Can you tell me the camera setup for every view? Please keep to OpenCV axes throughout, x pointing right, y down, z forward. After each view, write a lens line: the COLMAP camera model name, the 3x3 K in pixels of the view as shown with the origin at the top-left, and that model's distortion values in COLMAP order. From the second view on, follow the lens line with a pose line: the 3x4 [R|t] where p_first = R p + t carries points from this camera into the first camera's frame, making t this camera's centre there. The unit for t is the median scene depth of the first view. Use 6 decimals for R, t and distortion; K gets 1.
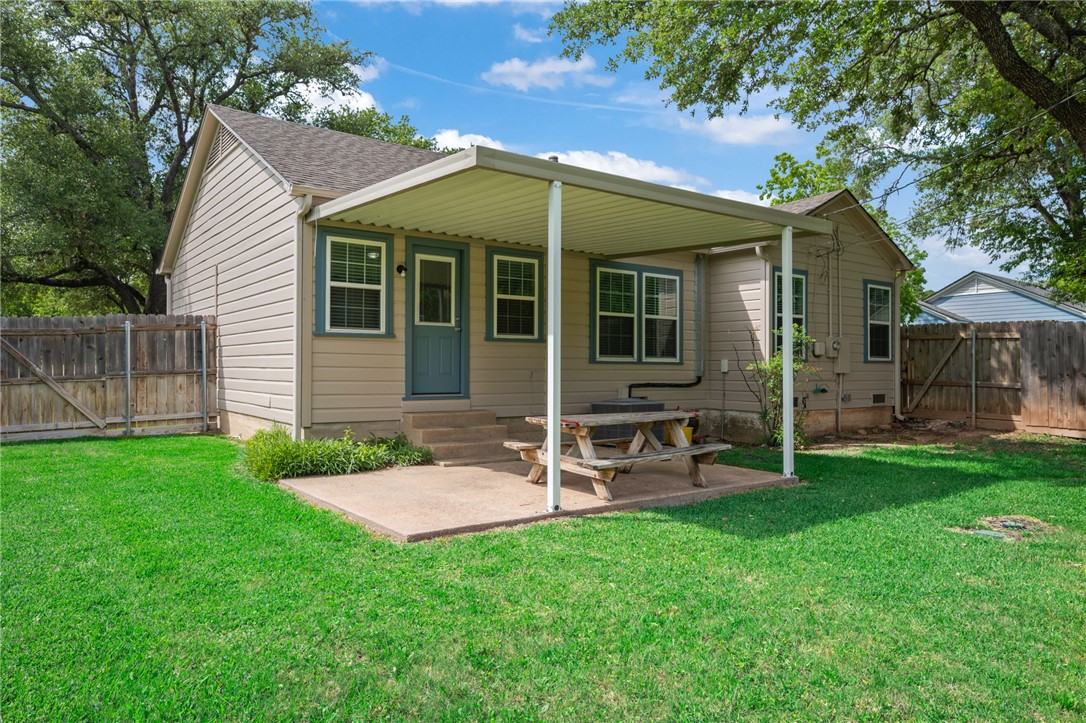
lens RADIAL K [[722.4, 0, 543.0], [0, 722.4, 361.5], [0, 0, 1]] dist [-0.001119, -0.000233]
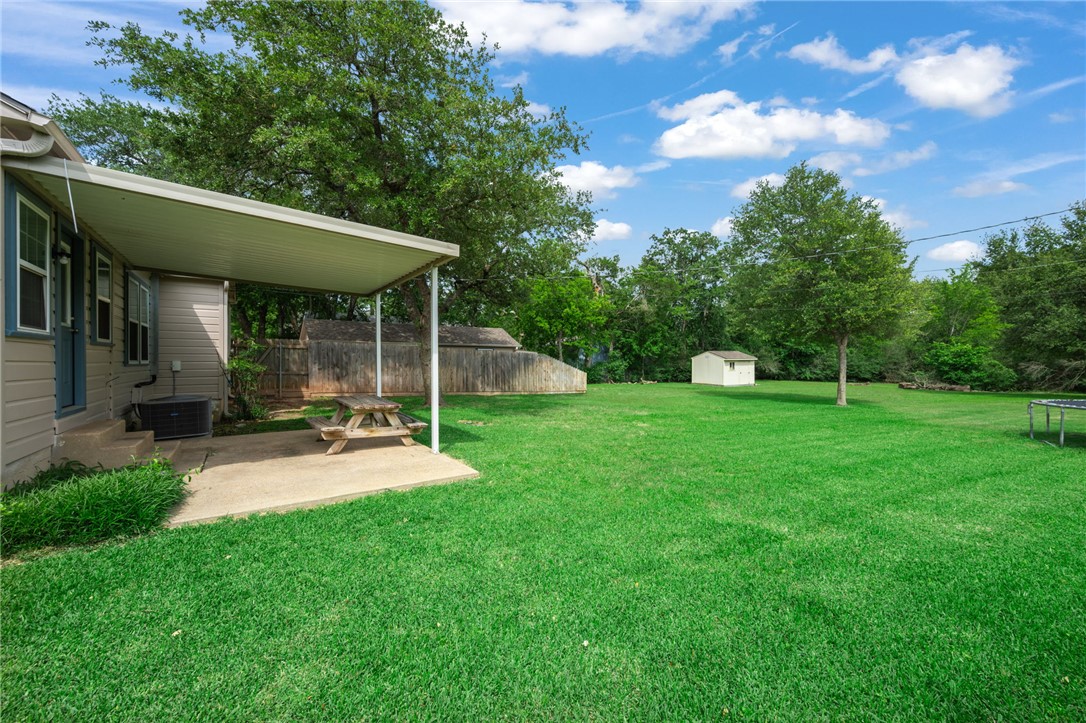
lens RADIAL K [[430.6, 0, 543.6], [0, 430.6, 359.2], [0, 0, 1]] dist [-0.000837, -0.000083]
pose [[0.024580, -0.004304, 0.999689, -0.511329], [-0.005731, 0.999974, 0.004446, -0.013329], [-0.999681, -0.005839, 0.024555, 0.354645]]
